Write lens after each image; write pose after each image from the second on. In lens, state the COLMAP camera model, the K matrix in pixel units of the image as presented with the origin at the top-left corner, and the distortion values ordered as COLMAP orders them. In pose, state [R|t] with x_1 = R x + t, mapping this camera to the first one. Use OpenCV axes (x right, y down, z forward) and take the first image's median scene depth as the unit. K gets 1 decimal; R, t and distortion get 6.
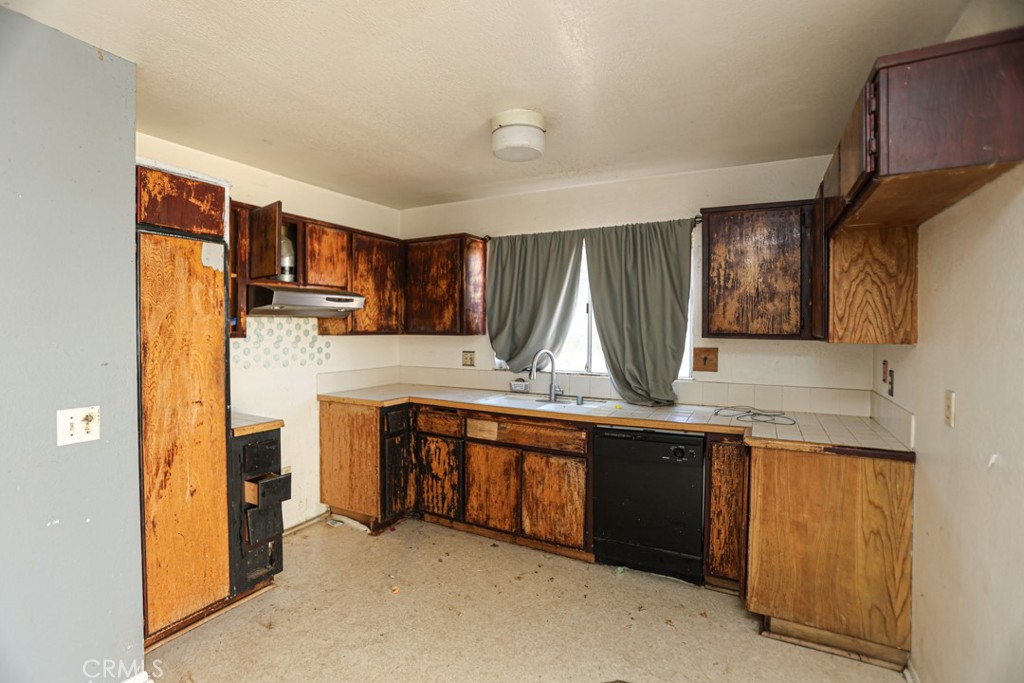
lens RADIAL K [[488.9, 0, 517.0], [0, 488.9, 326.0], [0, 0, 1]] dist [-0.070406, 0.030864]
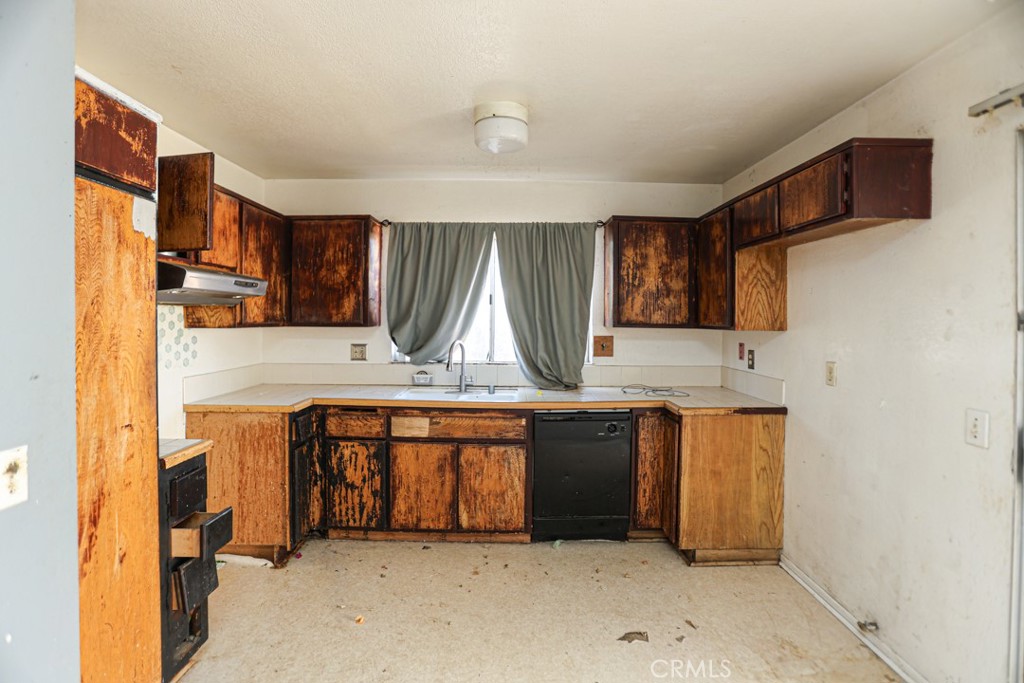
lens RADIAL K [[483.7, 0, 524.8], [0, 483.7, 314.8], [0, 0, 1]] dist [-0.068545, 0.028653]
pose [[0.876249, 0.004661, 0.481836, -0.369393], [-0.003011, 0.999987, -0.004198, -0.000616], [-0.481850, 0.002228, 0.876251, 0.093759]]
